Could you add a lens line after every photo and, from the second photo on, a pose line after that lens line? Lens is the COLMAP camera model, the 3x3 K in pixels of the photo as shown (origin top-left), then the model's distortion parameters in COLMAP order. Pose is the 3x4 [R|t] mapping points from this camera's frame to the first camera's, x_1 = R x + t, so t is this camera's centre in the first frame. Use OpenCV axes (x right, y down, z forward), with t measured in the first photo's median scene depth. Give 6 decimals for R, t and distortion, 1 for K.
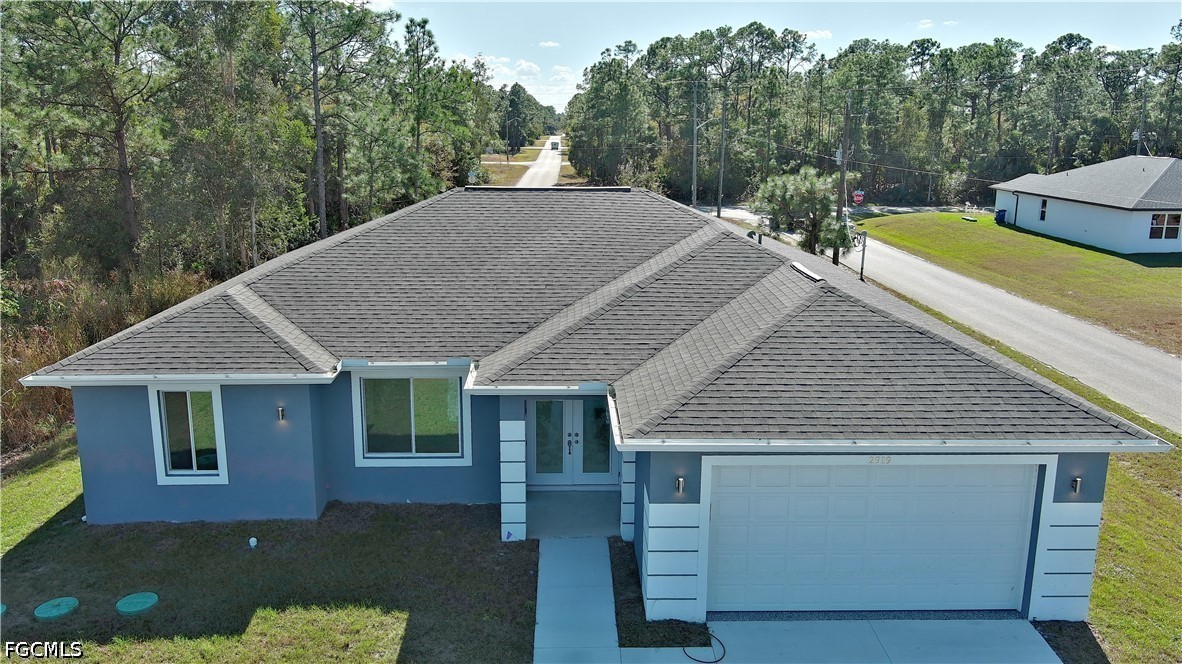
lens RADIAL K [[930.9, 0, 591.0], [0, 930.9, 332.0], [0, 0, 1]] dist [0.029096, -0.036108]
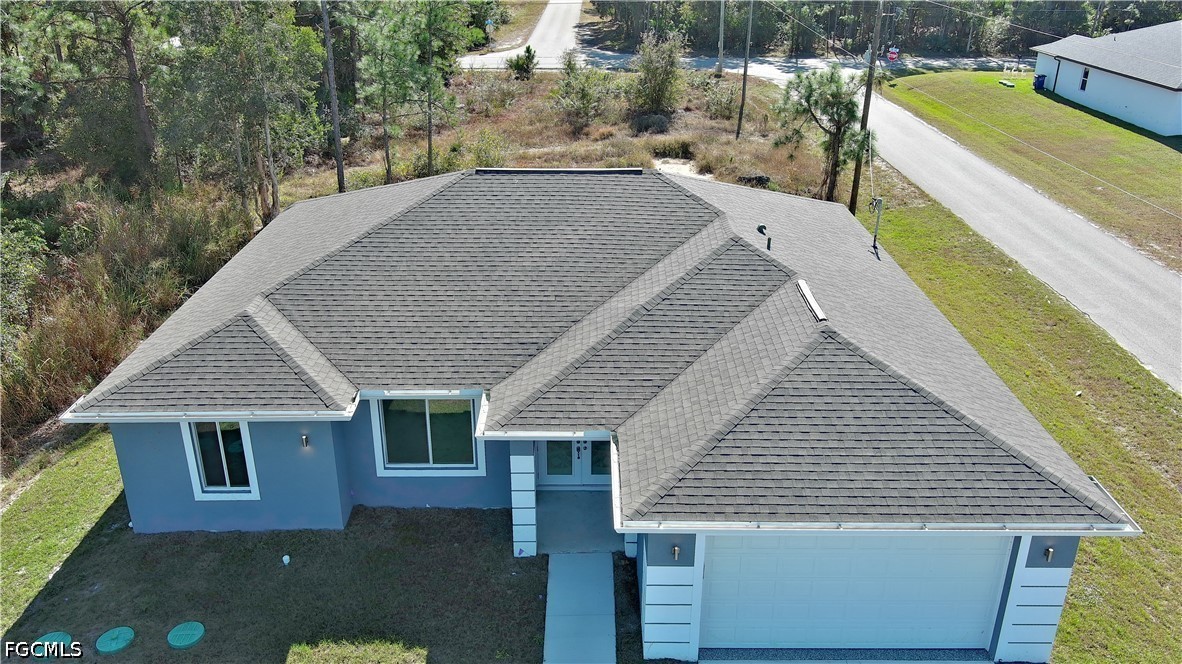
lens RADIAL K [[930.9, 0, 591.0], [0, 930.9, 332.0], [0, 0, 1]] dist [0.029096, -0.036108]
pose [[0.999655, 0.006204, -0.025511, 0.018990], [-0.001277, 0.982020, 0.188771, -0.230308], [0.026223, -0.188673, 0.981690, -0.009761]]
